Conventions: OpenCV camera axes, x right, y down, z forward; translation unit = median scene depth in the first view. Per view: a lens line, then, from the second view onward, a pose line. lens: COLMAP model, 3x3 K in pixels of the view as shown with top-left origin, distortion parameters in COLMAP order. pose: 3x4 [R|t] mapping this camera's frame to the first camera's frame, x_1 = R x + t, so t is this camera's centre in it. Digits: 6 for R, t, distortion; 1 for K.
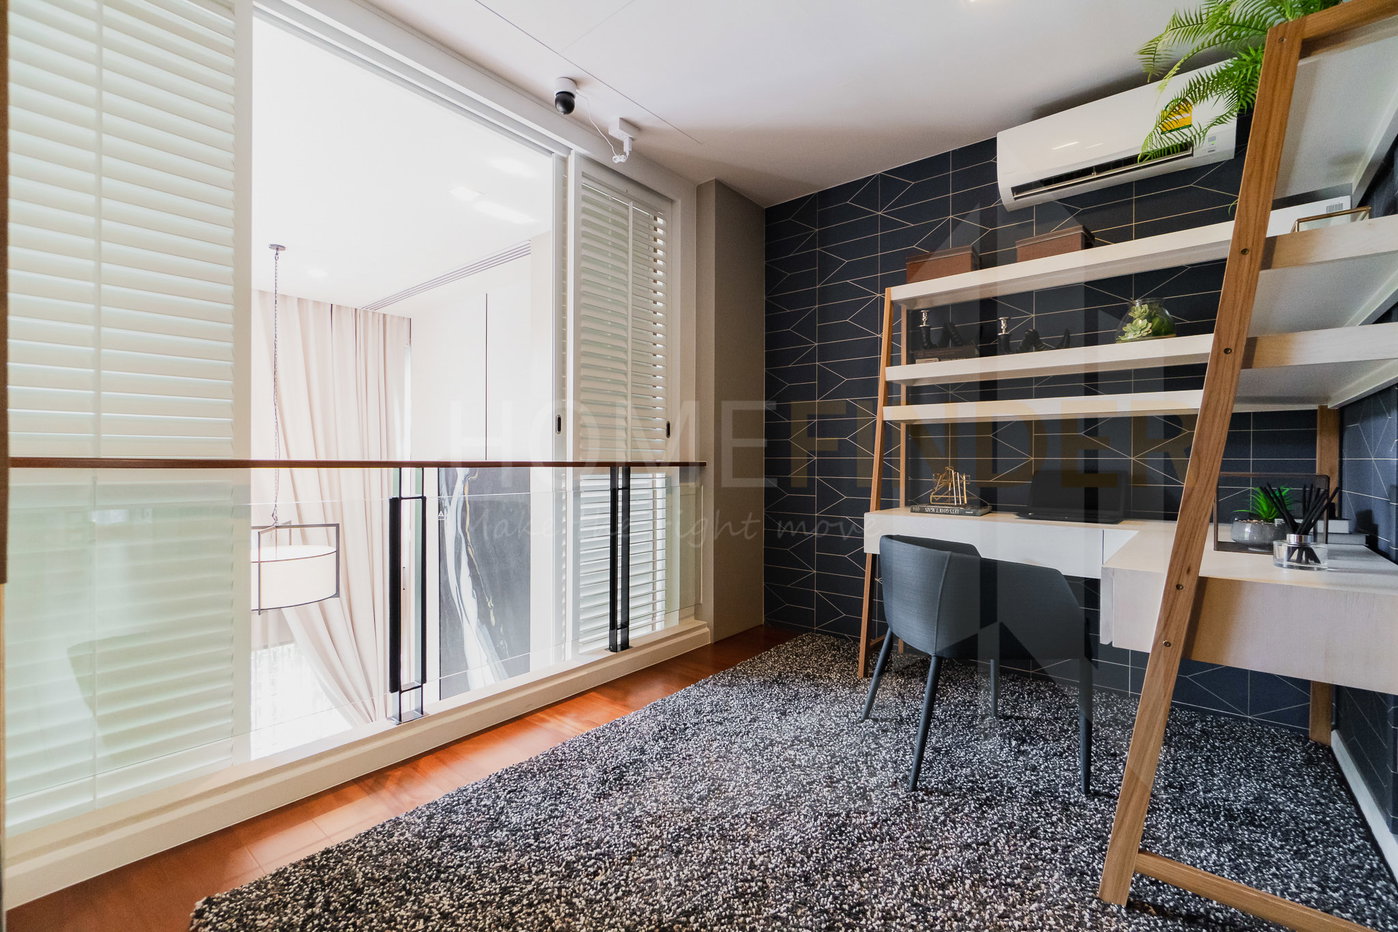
lens RADIAL K [[594.5, 0, 694.2], [0, 594.5, 466.4], [0, 0, 1]] dist [-0.006726, 0.000218]
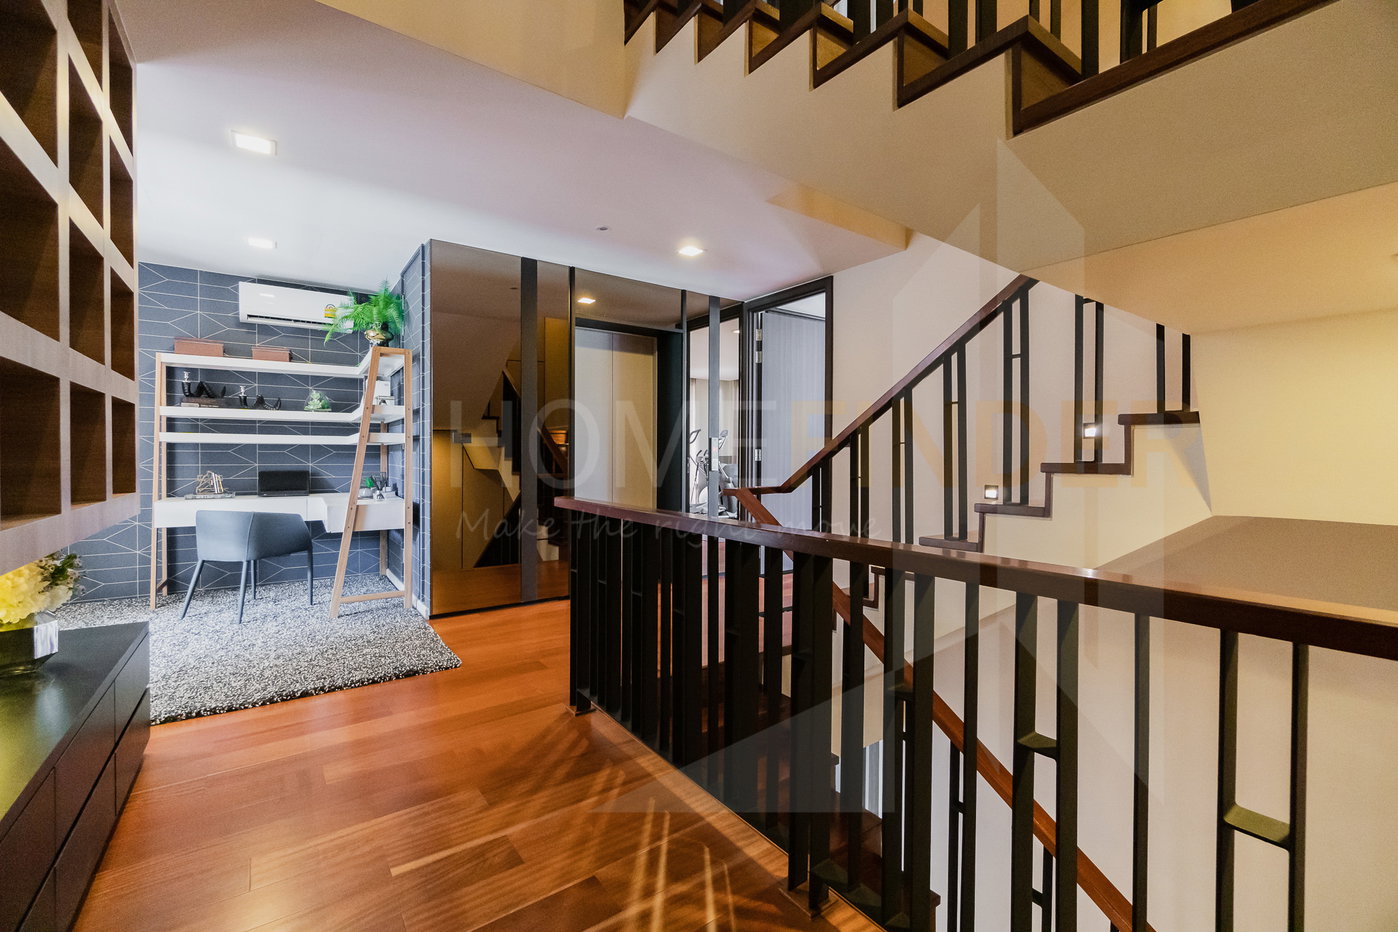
lens RADIAL K [[594.5, 0, 695.3], [0, 594.5, 458.5], [0, 0, 1]] dist [-0.006726, 0.000218]
pose [[0.256100, -0.007332, 0.966622, -1.094368], [0.003824, 0.999971, 0.006572, -0.053267], [-0.966643, 0.002013, 0.256121, -0.986888]]
